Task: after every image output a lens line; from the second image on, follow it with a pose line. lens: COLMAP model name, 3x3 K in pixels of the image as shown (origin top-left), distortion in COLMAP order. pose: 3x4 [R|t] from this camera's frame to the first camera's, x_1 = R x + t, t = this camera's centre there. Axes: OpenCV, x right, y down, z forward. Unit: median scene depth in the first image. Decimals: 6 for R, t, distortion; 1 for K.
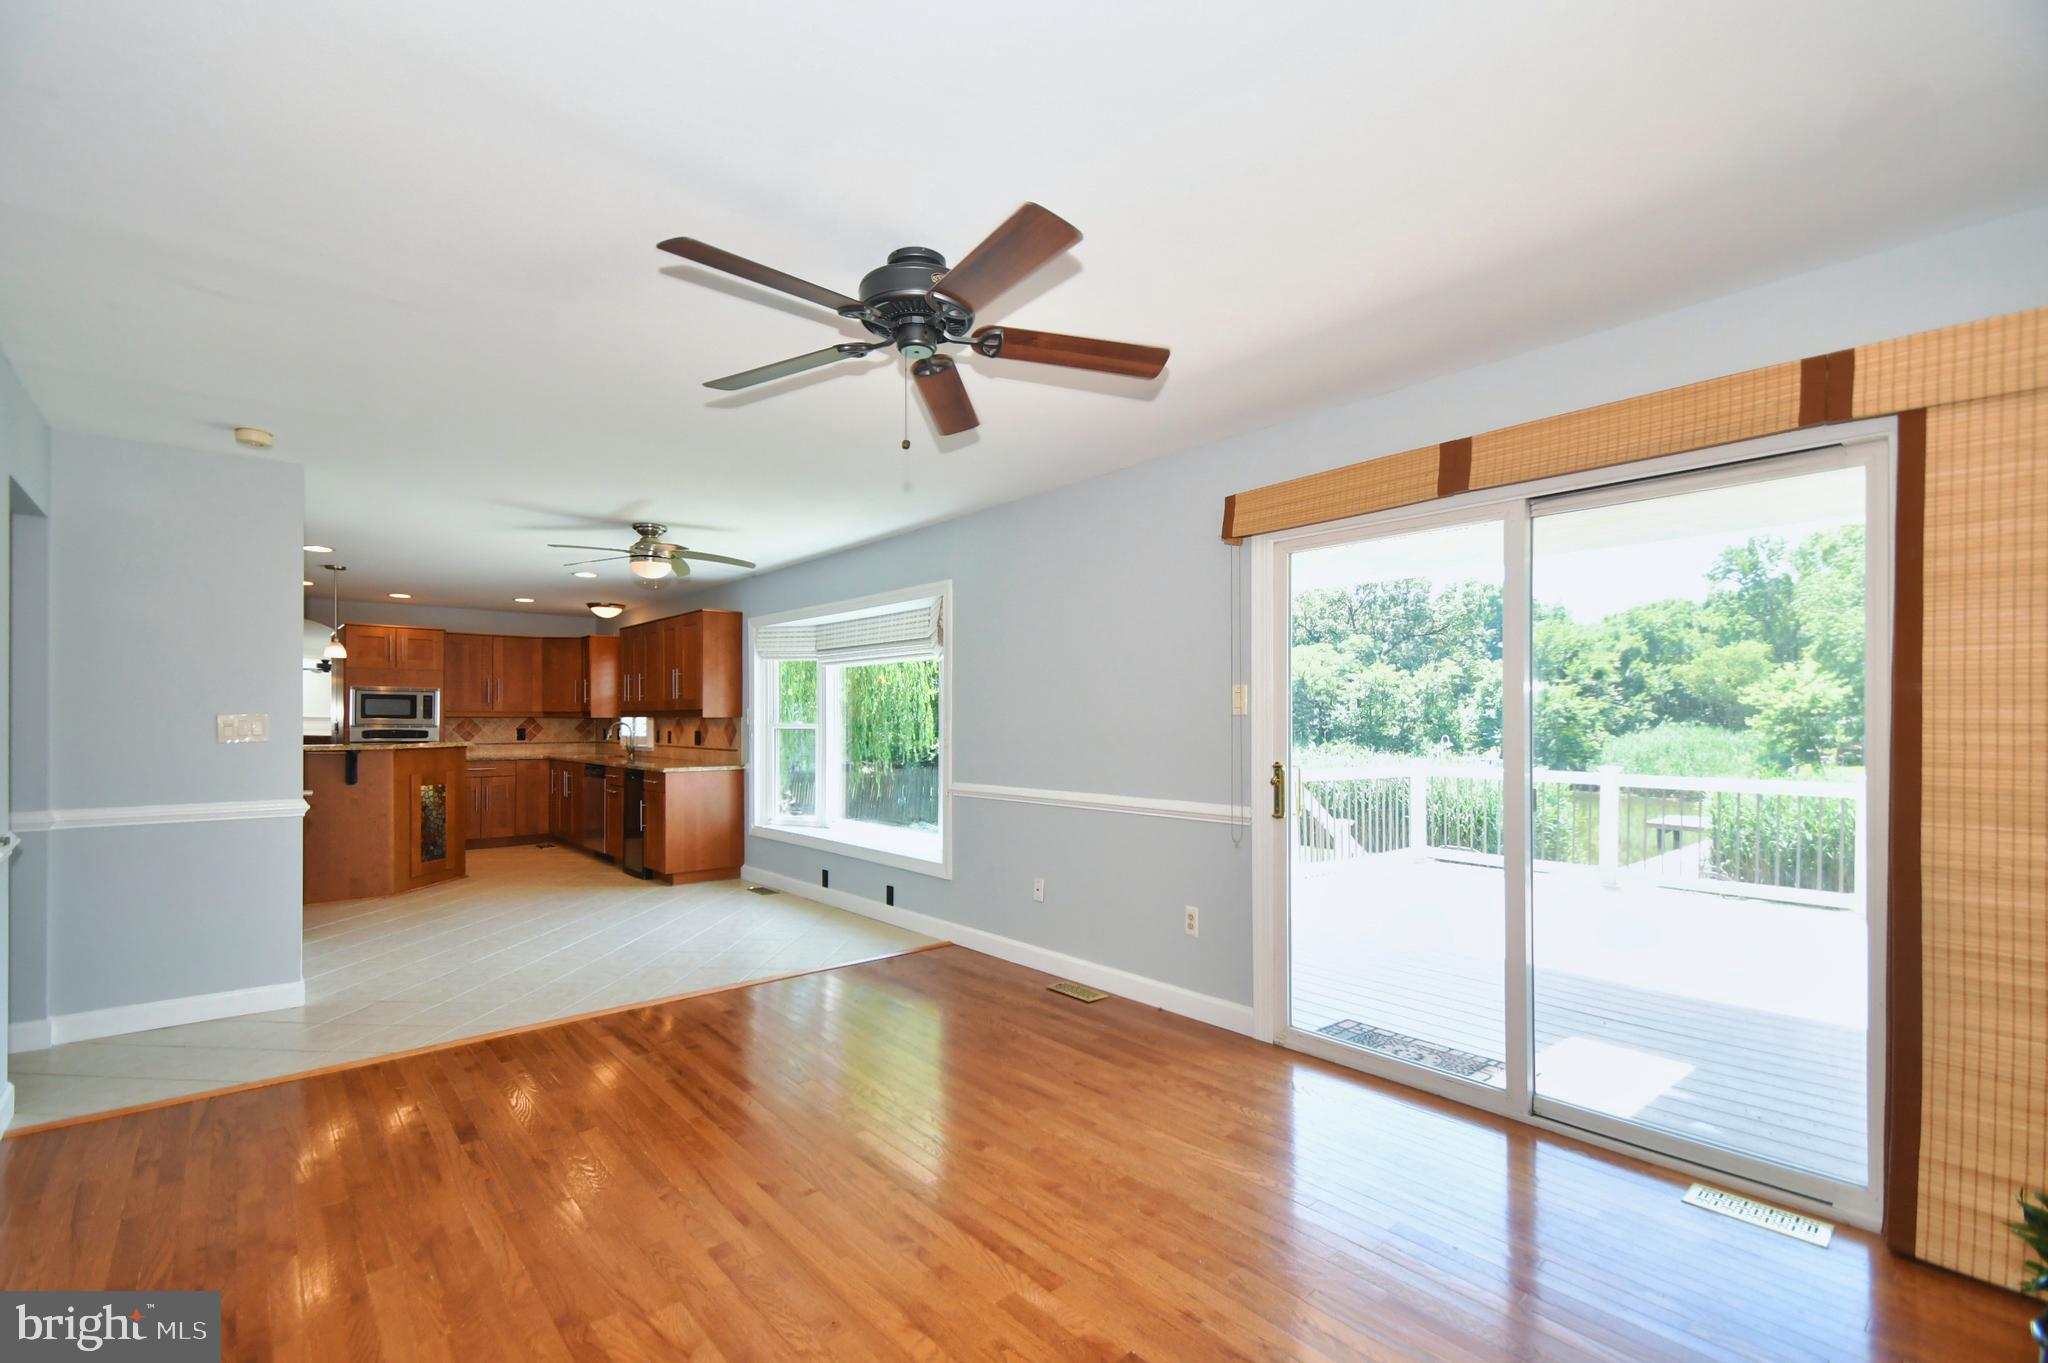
lens RADIAL K [[898.0, 0, 1021.2], [0, 898.0, 714.4], [0, 0, 1]] dist [0.001622, -0.000415]
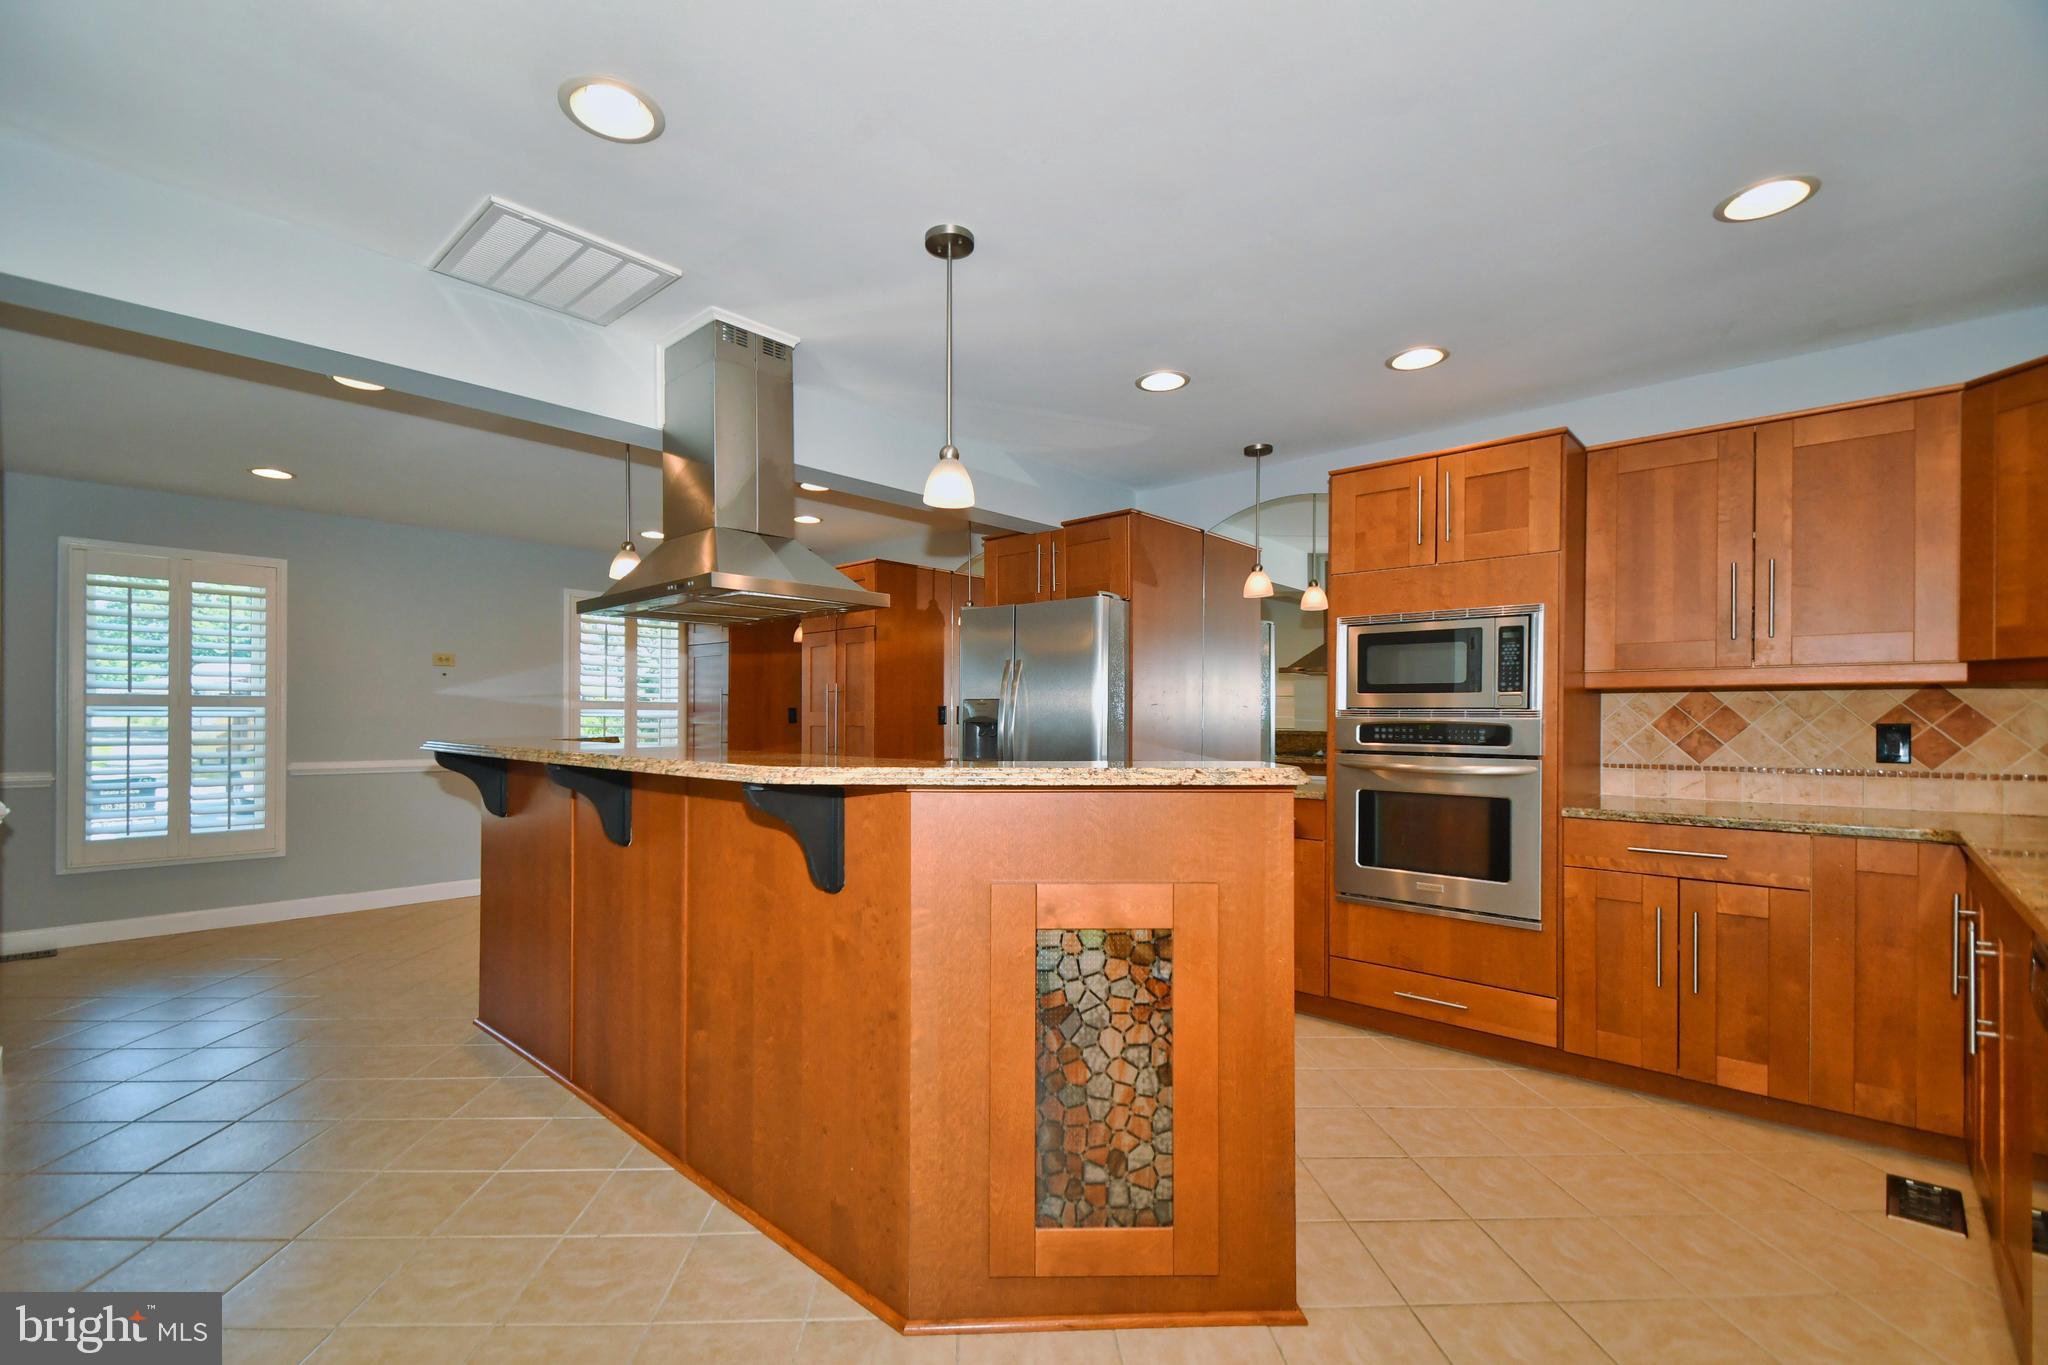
lens RADIAL K [[917.1, 0, 977.5], [0, 917.1, 708.8], [0, 0, 1]] dist [0.000651, -0.000859]
pose [[0.089708, -0.008496, -0.995932, -0.310858], [0.003628, 0.999960, -0.008204, 0.013448], [0.995962, -0.002878, 0.089735, 0.740524]]
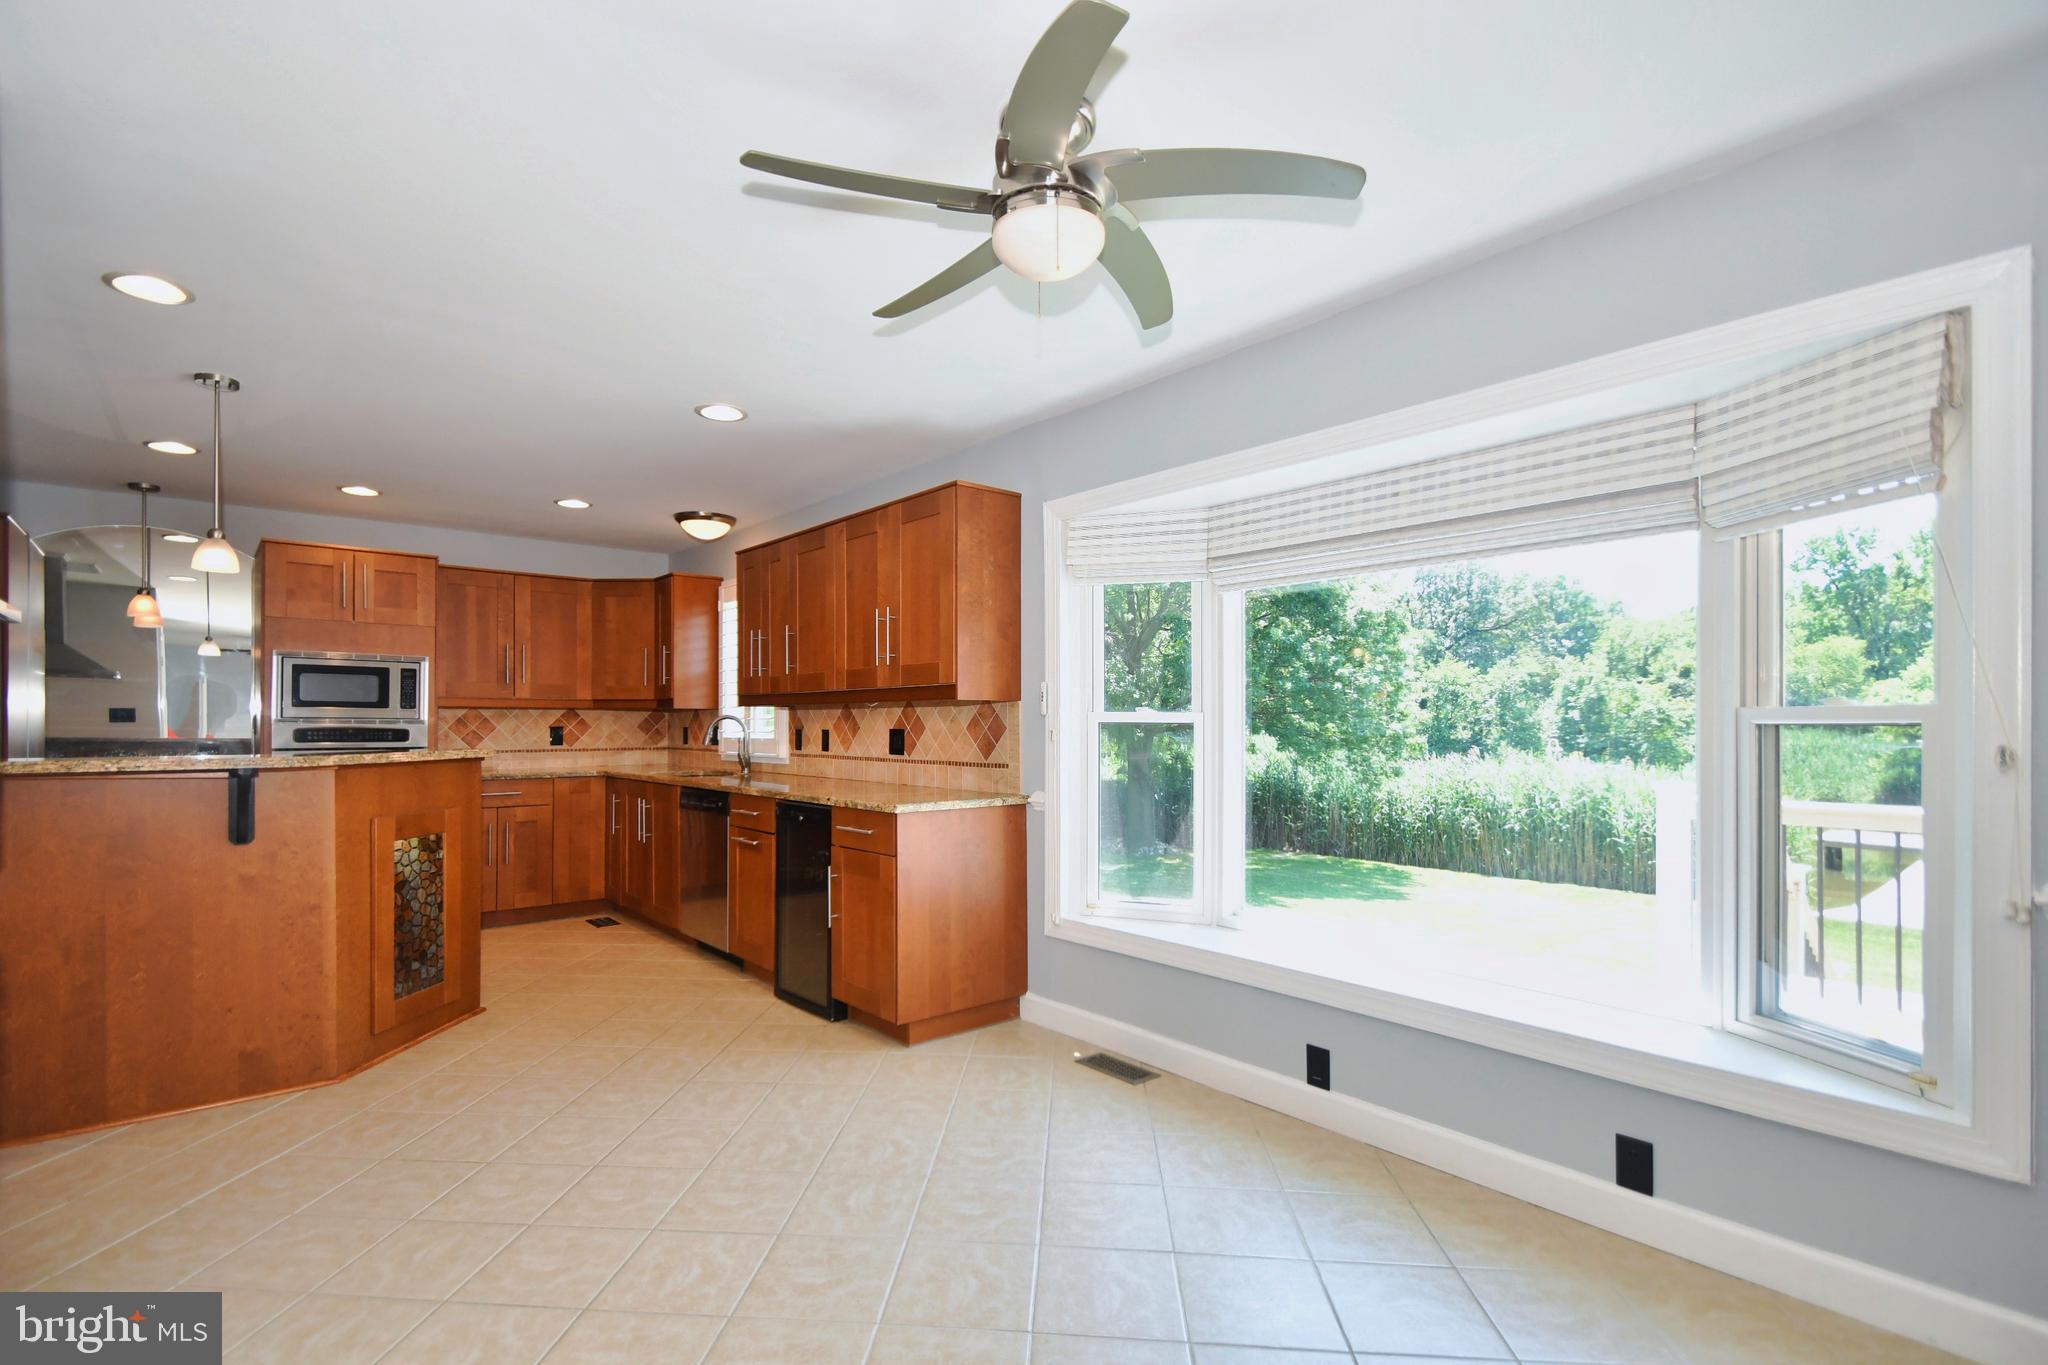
lens RADIAL K [[941.3, 0, 1020.8], [0, 941.3, 722.3], [0, 0, 1]] dist [-0.003327, -0.000609]
pose [[0.999961, 0.000445, -0.008766, -0.251767], [-0.000395, 0.999984, 0.005694, 0.009859], [0.008769, -0.005690, 0.999945, 0.384256]]
